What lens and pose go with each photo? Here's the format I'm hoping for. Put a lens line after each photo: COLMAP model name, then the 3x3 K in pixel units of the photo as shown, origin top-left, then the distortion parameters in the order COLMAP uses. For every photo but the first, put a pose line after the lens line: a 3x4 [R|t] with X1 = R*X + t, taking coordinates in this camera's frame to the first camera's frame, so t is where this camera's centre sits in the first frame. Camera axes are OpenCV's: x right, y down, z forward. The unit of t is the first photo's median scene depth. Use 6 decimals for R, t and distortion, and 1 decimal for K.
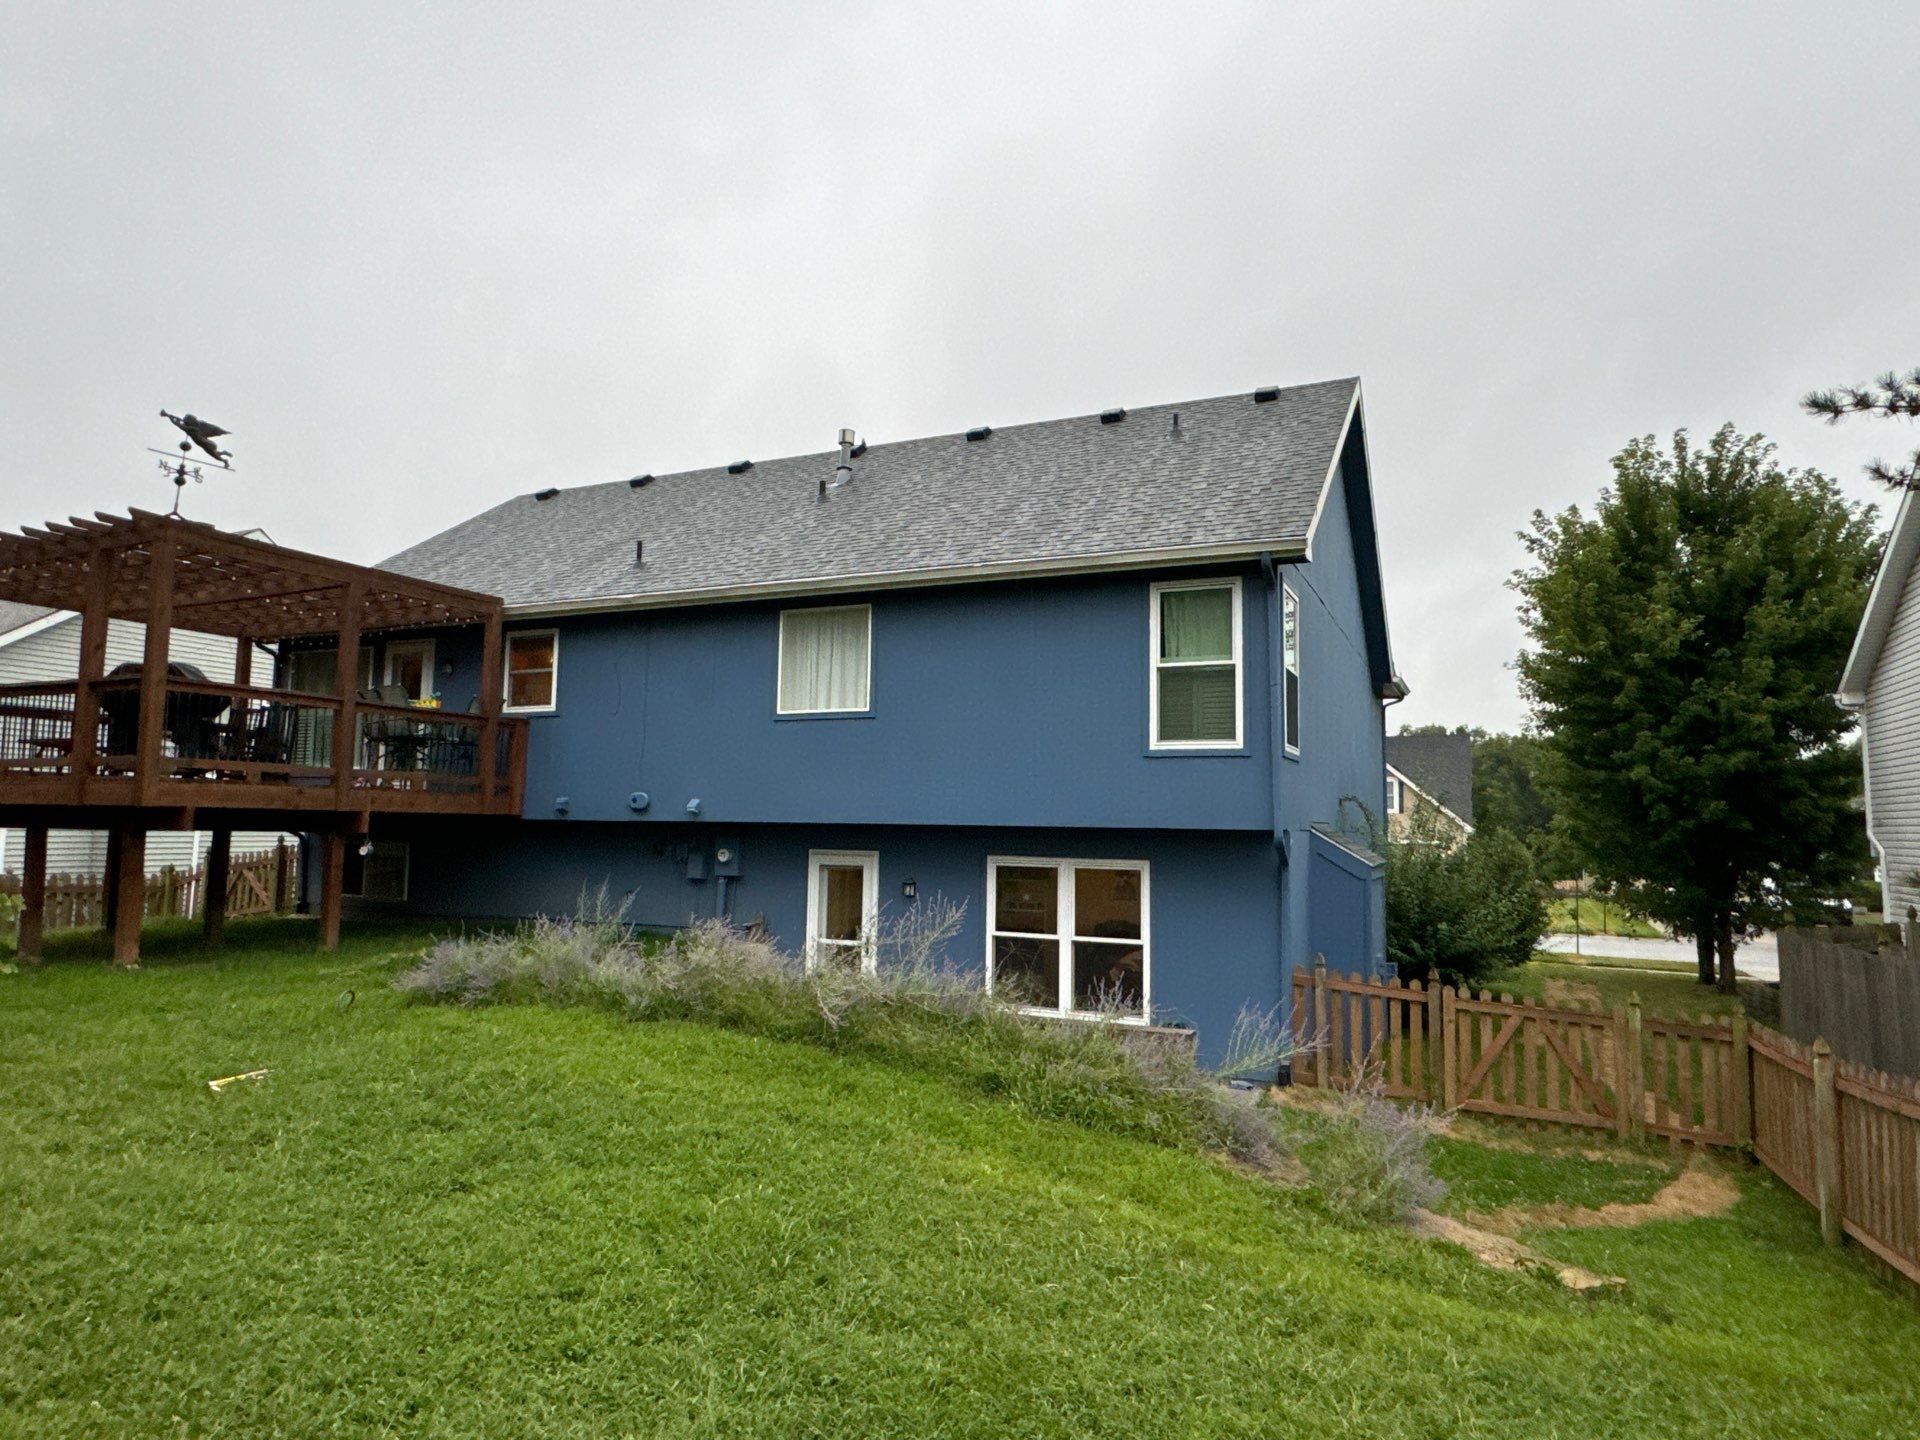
lens RADIAL K [[1155.3, 0, 950.4], [0, 1155.3, 721.7], [0, 0, 1]] dist [-0.002002, -0.001089]
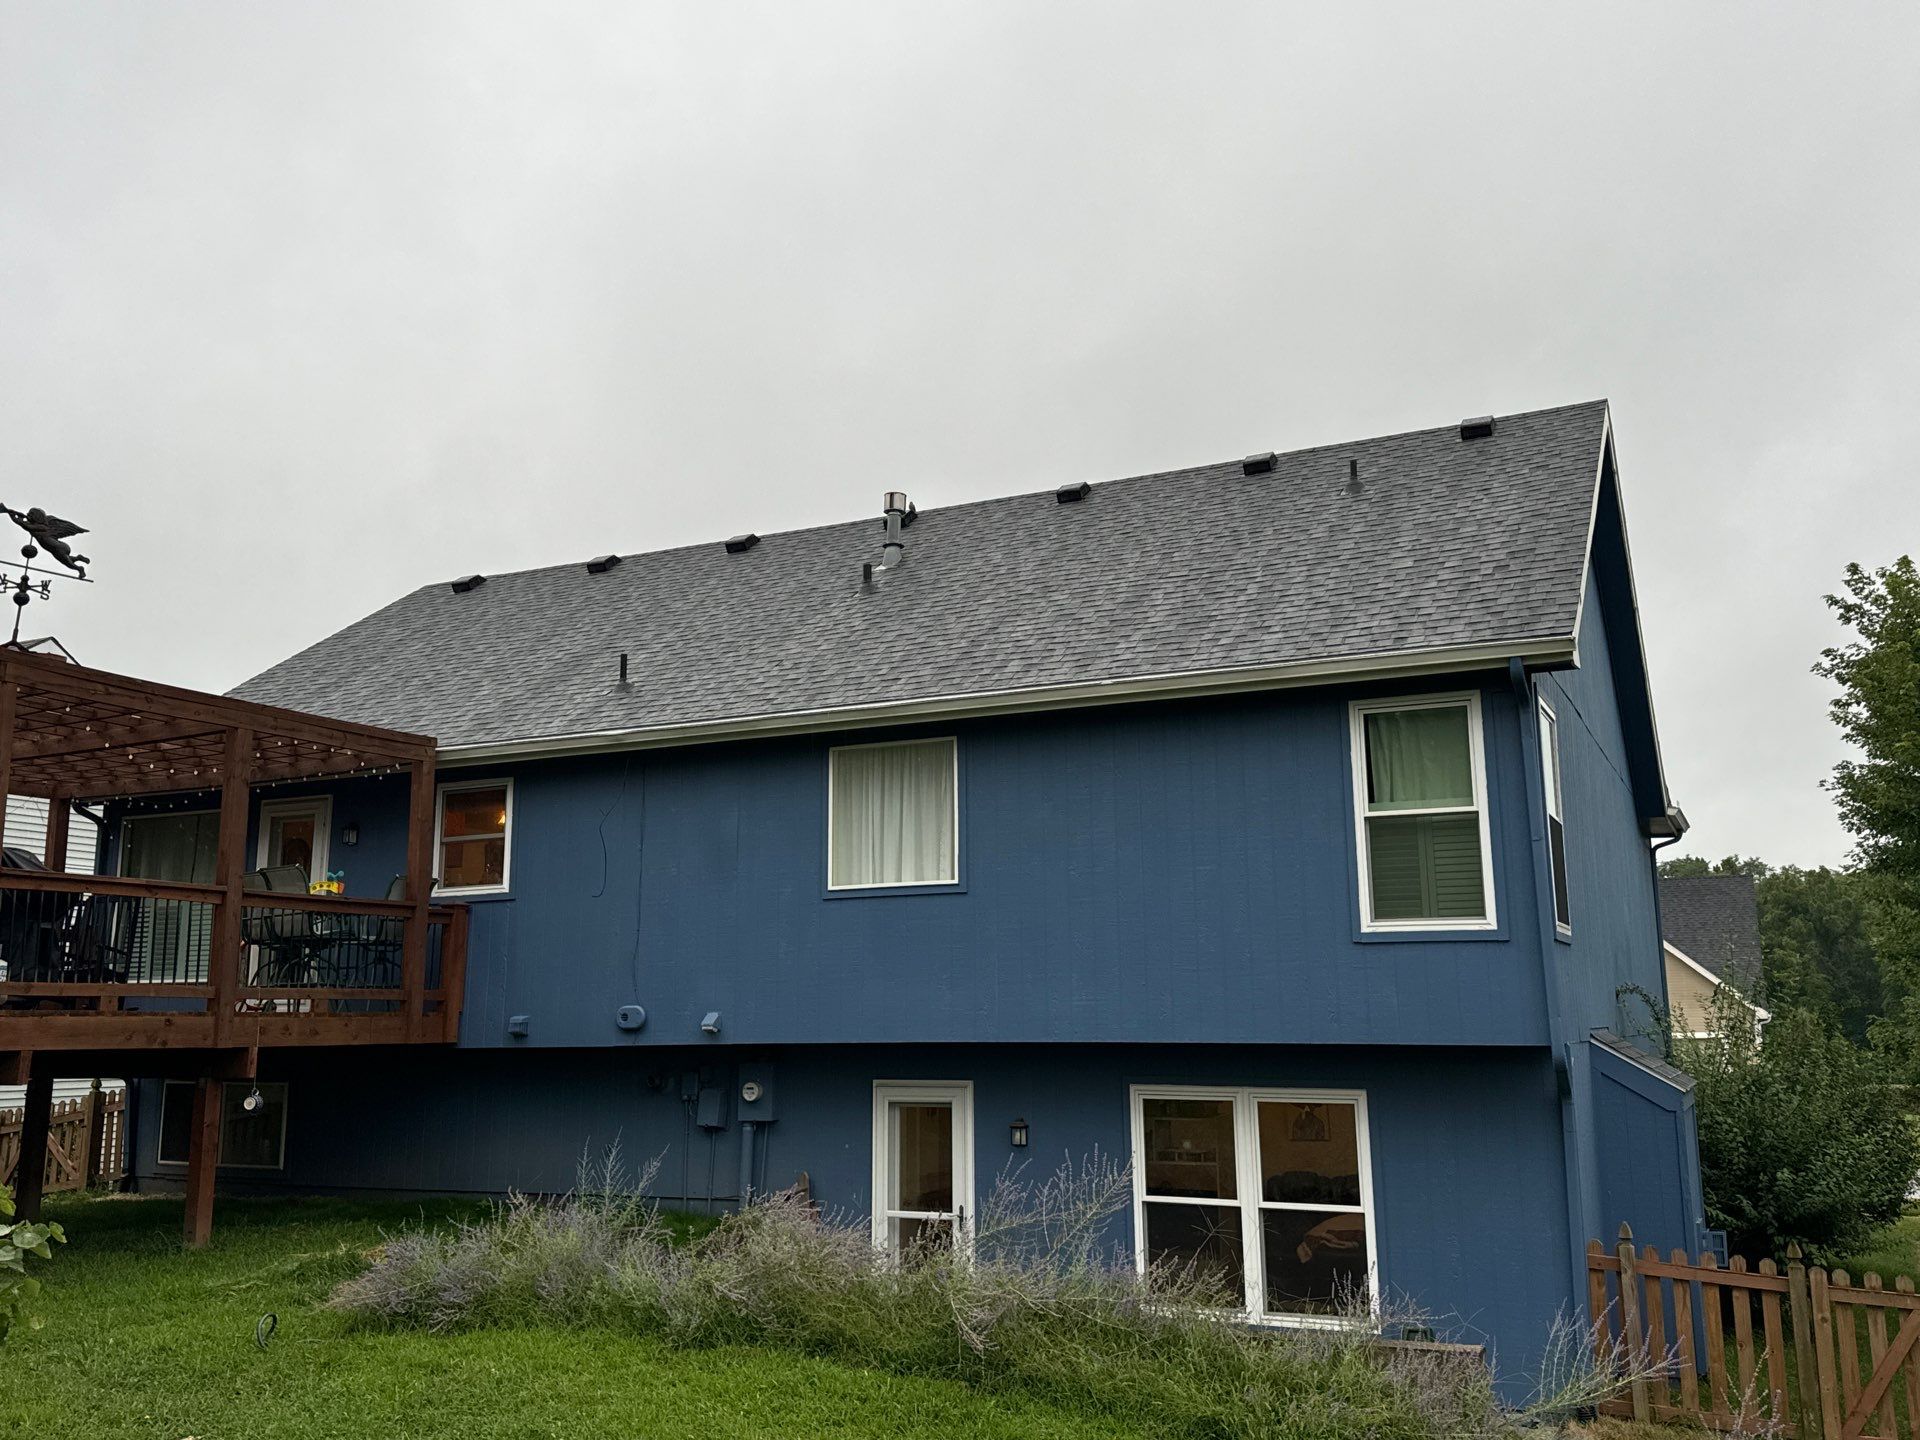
lens RADIAL K [[1635.2, 0, 960.0], [0, 1635.2, 720.0], [0, 0, 1]] dist [0.197115, -0.403838]
pose [[0.999597, -0.026501, -0.010212, -0.053597], [0.025480, 0.995643, -0.089699, -0.018354], [0.012544, 0.089403, 0.995917, -0.034315]]
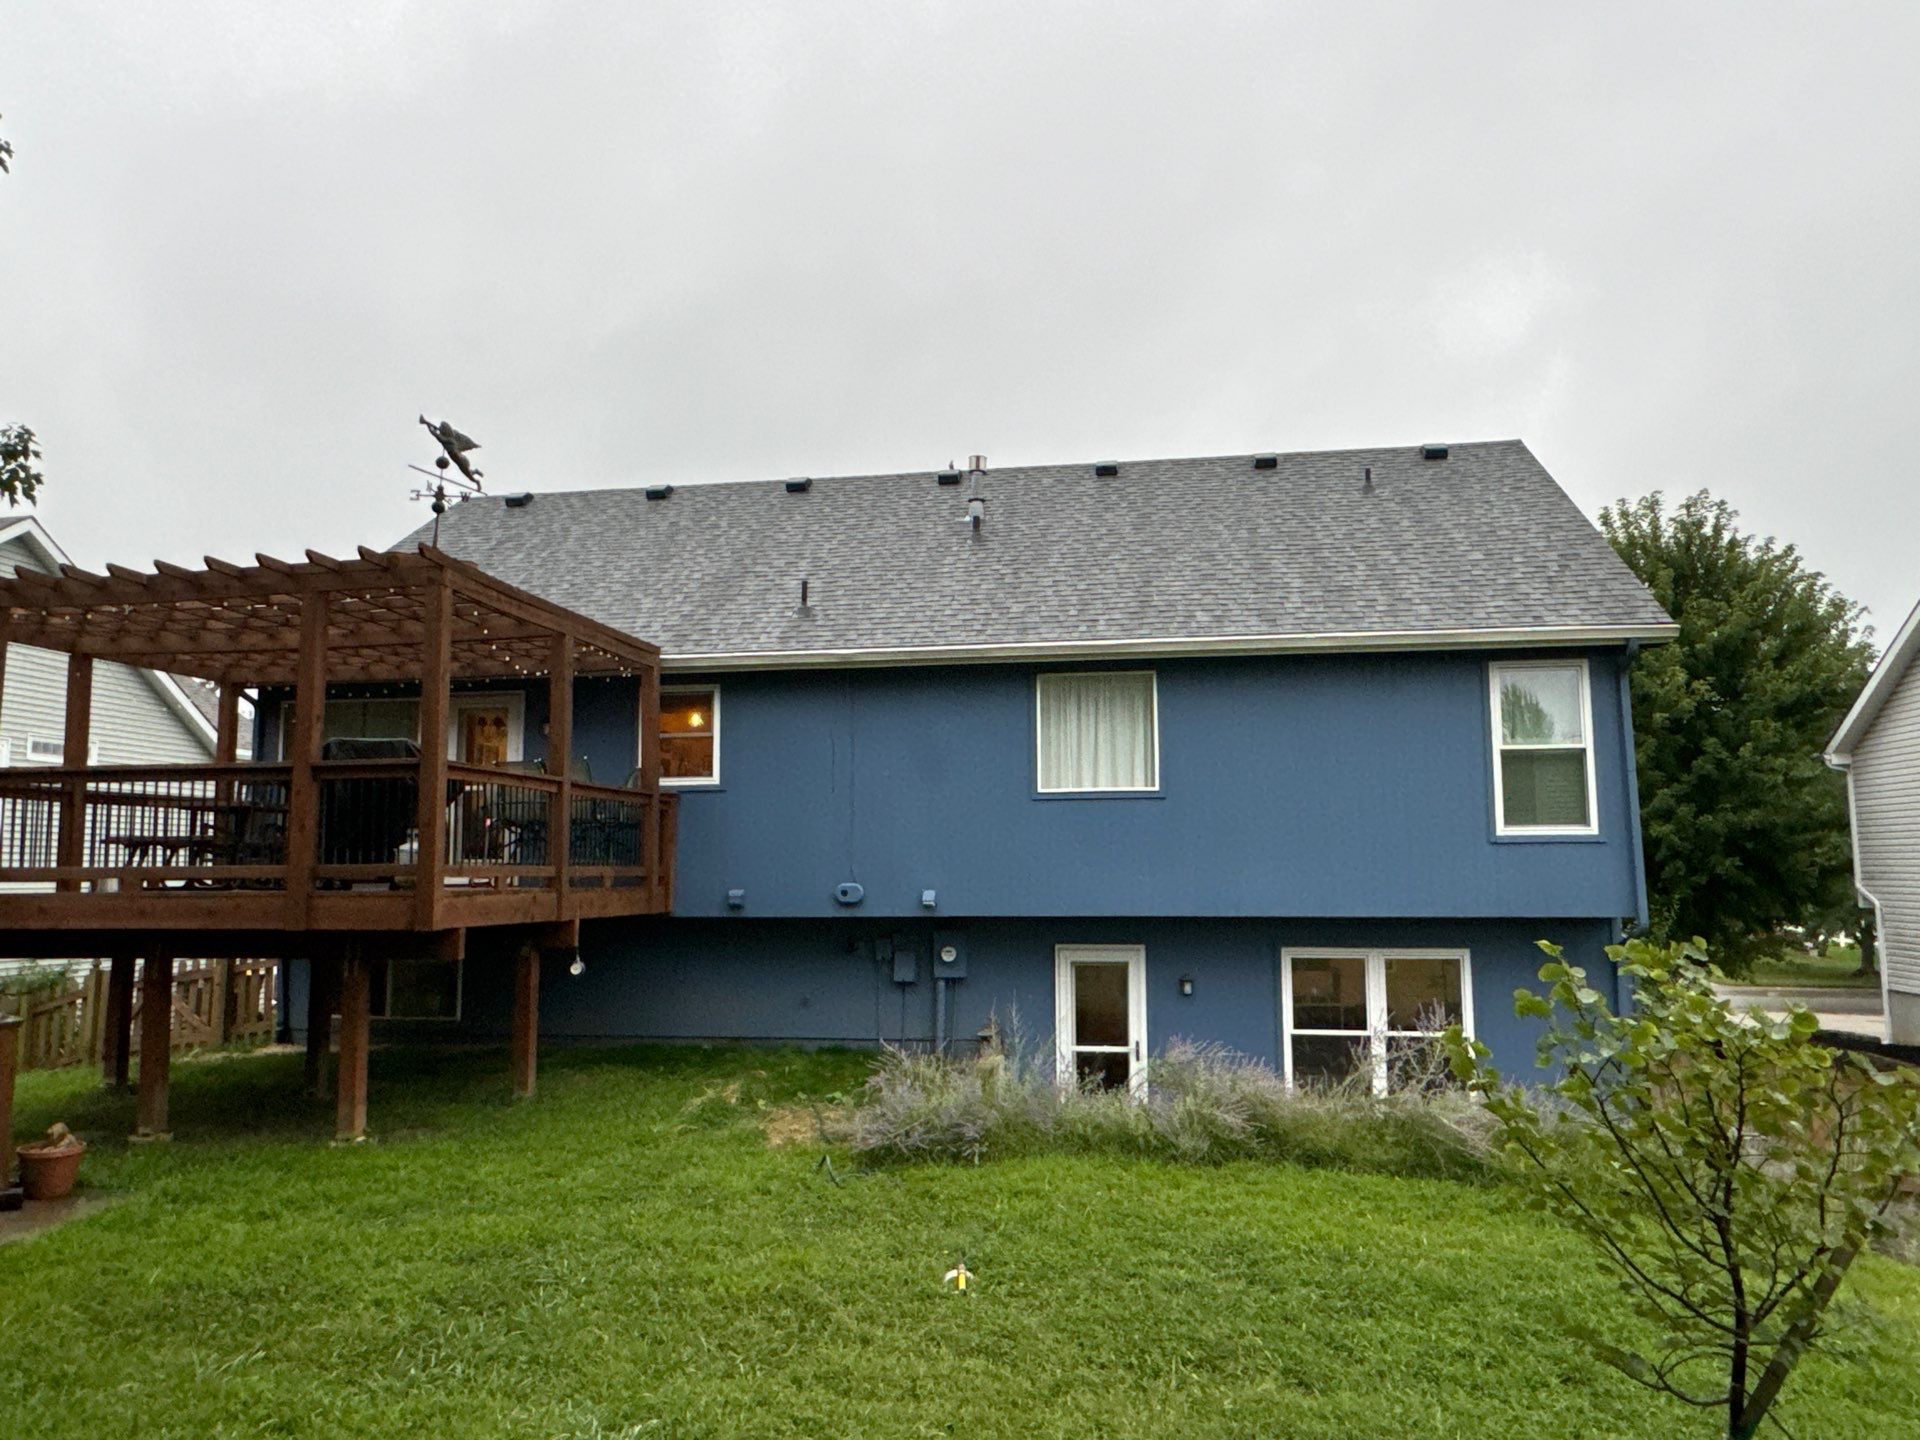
lens RADIAL K [[1333.5, 0, 960.0], [0, 1333.5, 720.0], [0, 0, 1]] dist [-0.004044, -0.002905]
pose [[0.965095, 0.009363, 0.261731, -0.470775], [-0.004265, 0.999790, -0.020039, -0.040868], [-0.261864, 0.018223, 0.964933, 0.036681]]
